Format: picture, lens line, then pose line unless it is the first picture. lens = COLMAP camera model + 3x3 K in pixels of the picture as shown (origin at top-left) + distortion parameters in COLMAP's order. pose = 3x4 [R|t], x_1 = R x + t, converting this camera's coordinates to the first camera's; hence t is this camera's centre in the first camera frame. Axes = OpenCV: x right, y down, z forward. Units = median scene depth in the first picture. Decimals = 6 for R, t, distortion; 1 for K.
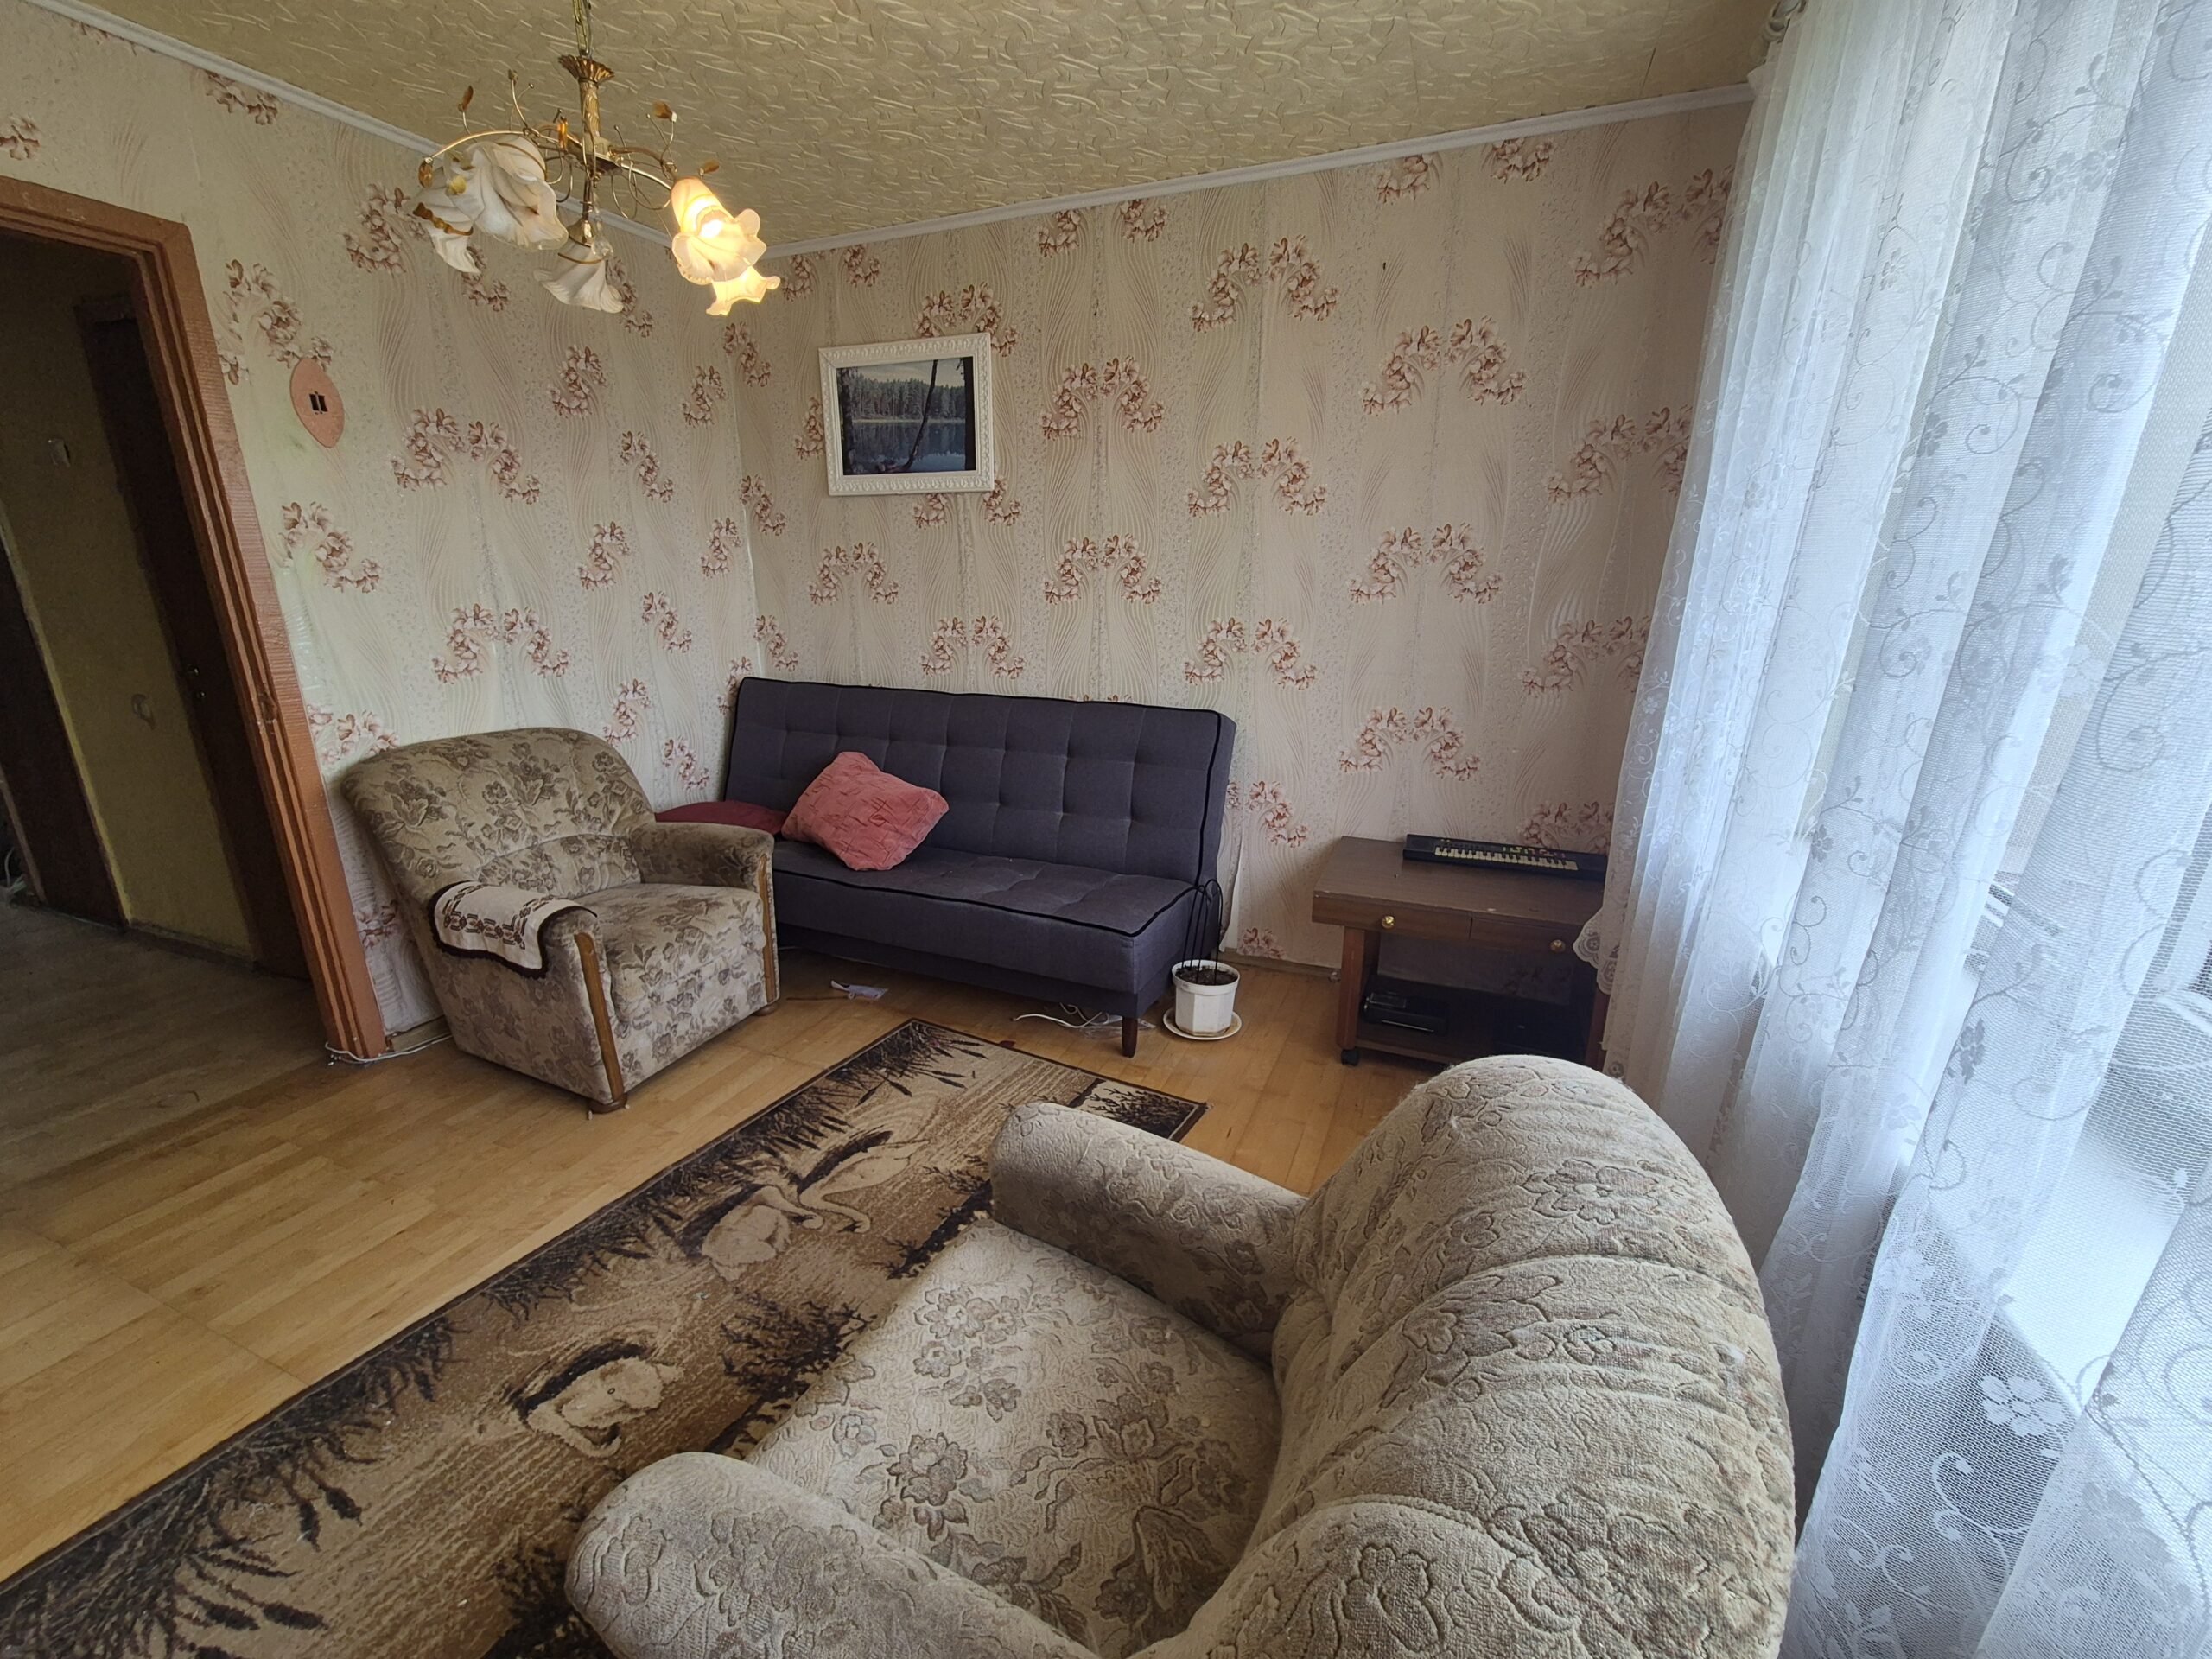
lens RADIAL K [[921.9, 0, 1098.2], [0, 921.9, 835.0], [0, 0, 1]] dist [-0.002700, 0.006709]
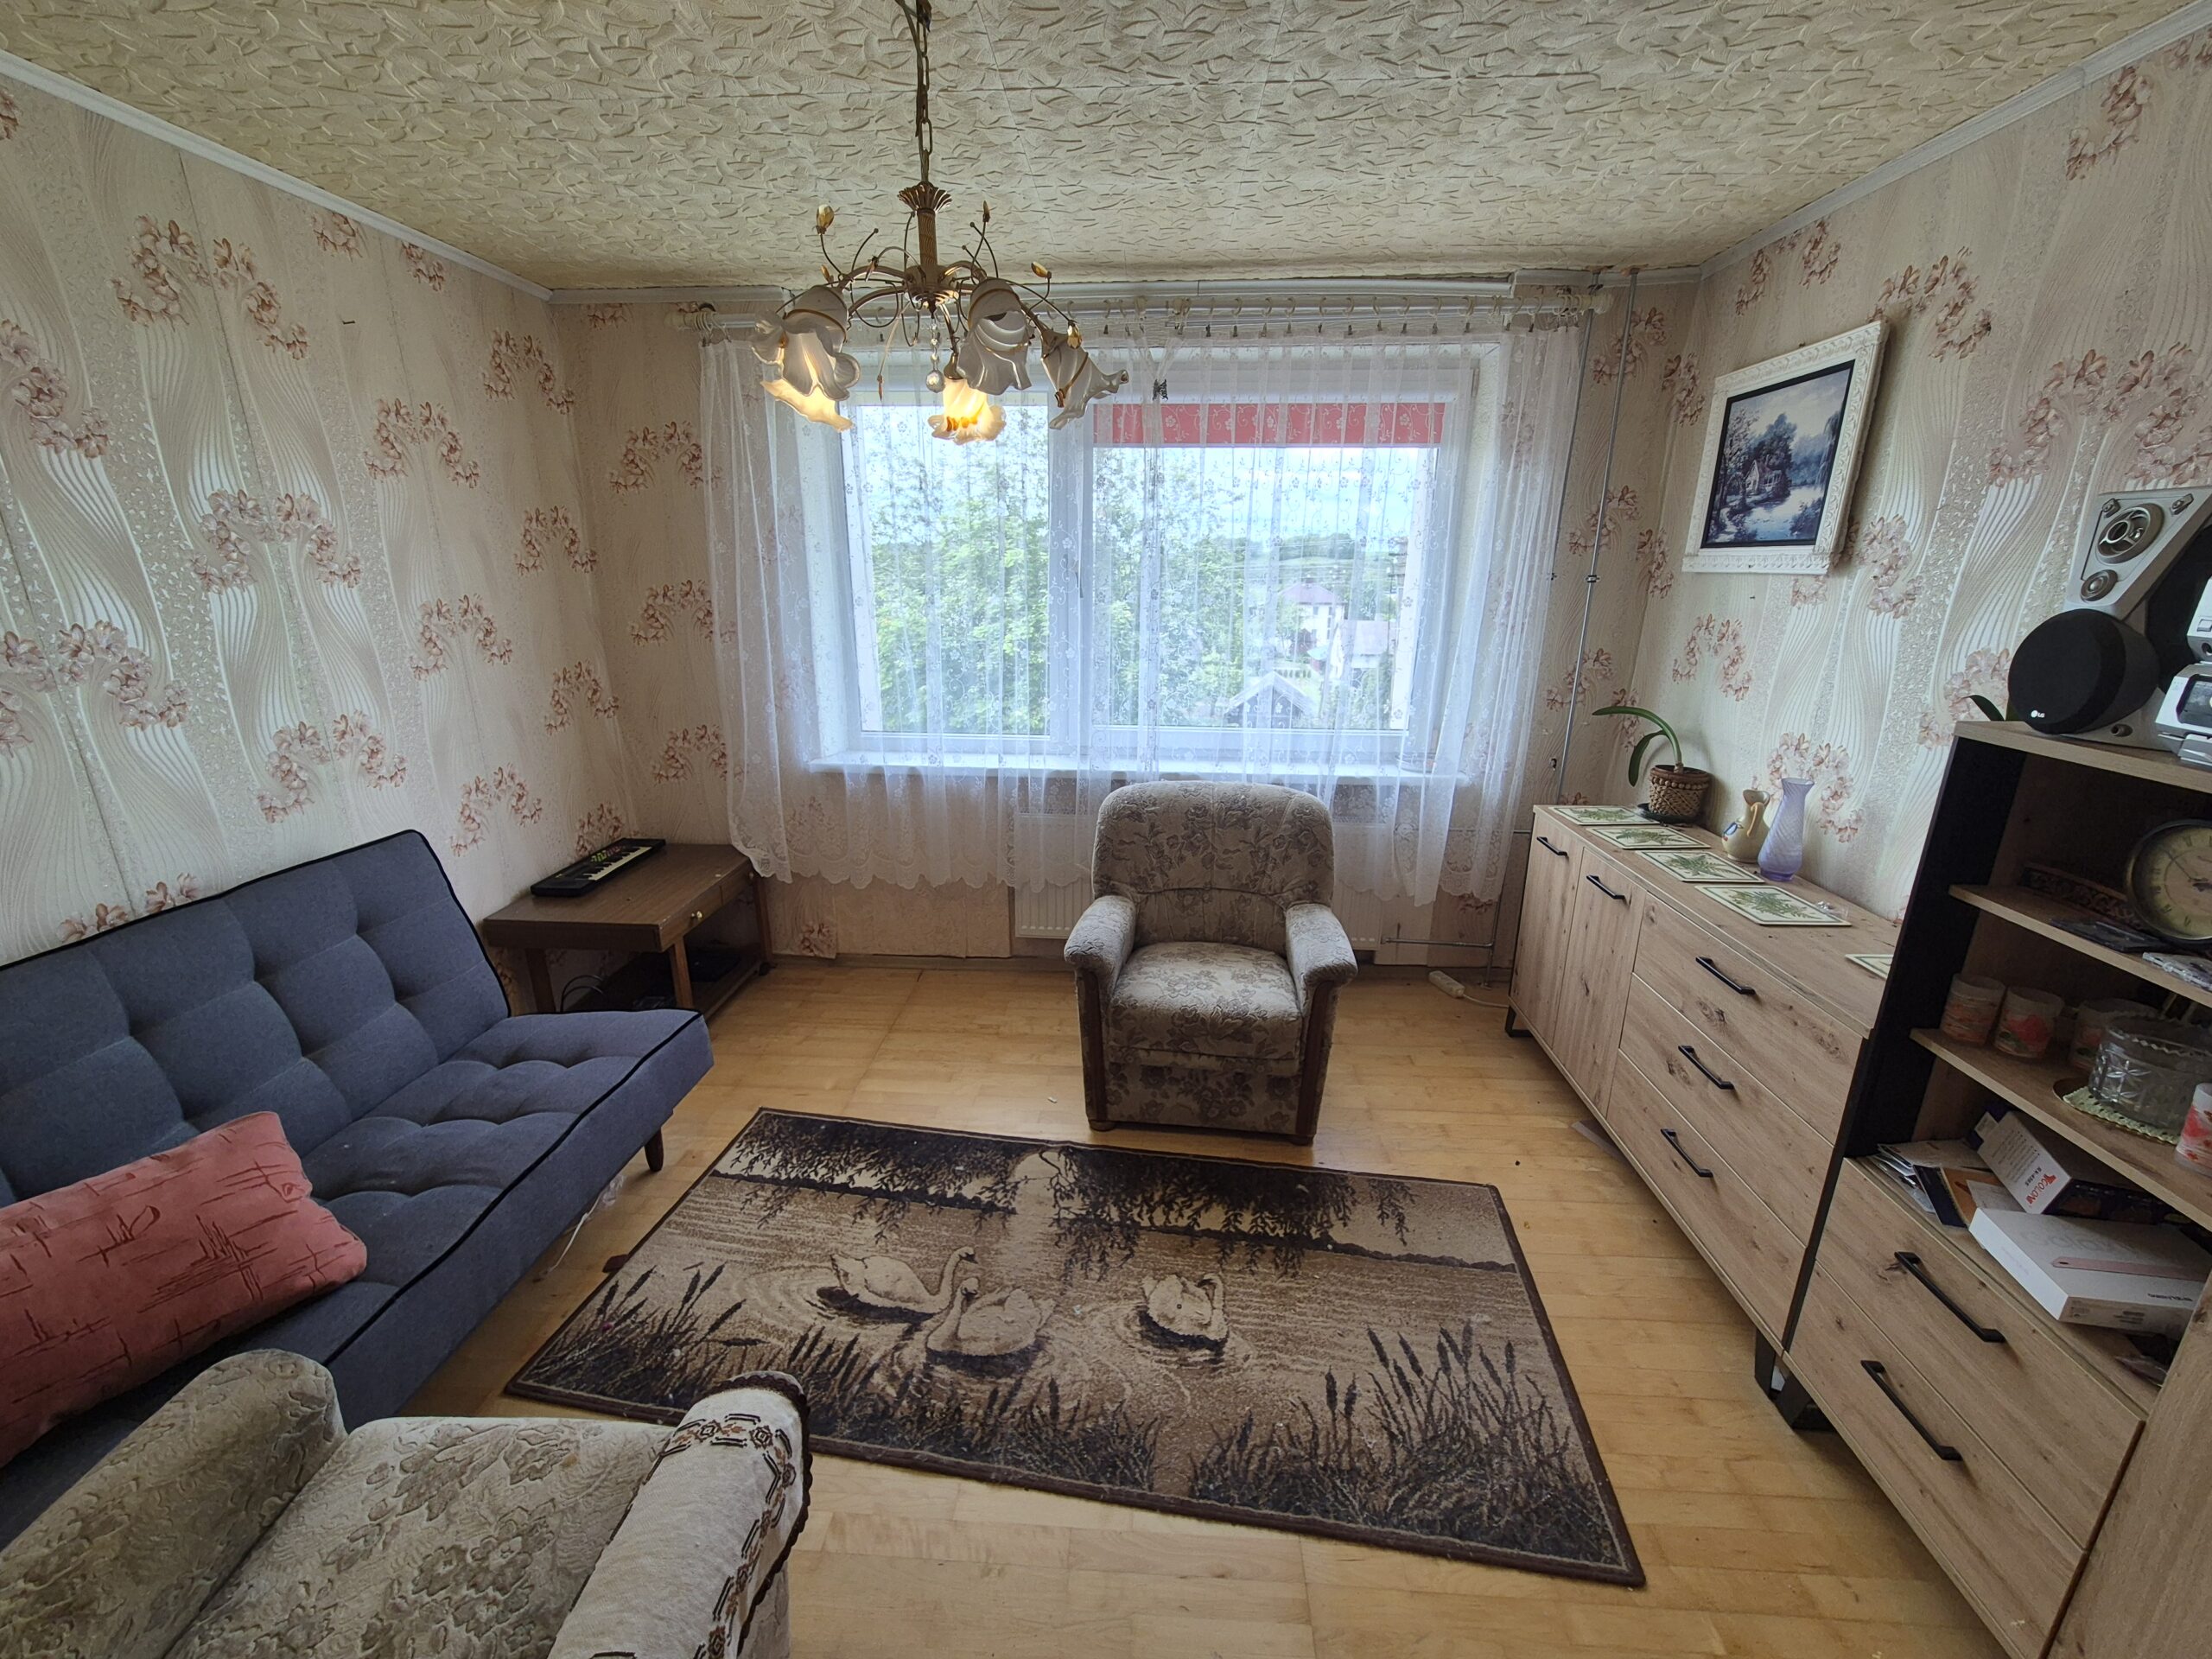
lens RADIAL K [[900.3, 0, 1107.3], [0, 900.3, 834.1], [0, 0, 1]] dist [-0.002645, 0.000957]
pose [[-0.337411, -0.277341, 0.899575, -1.228220], [0.260911, 0.890624, 0.372443, -0.411666], [-0.904477, 0.360376, -0.228145, 0.969157]]
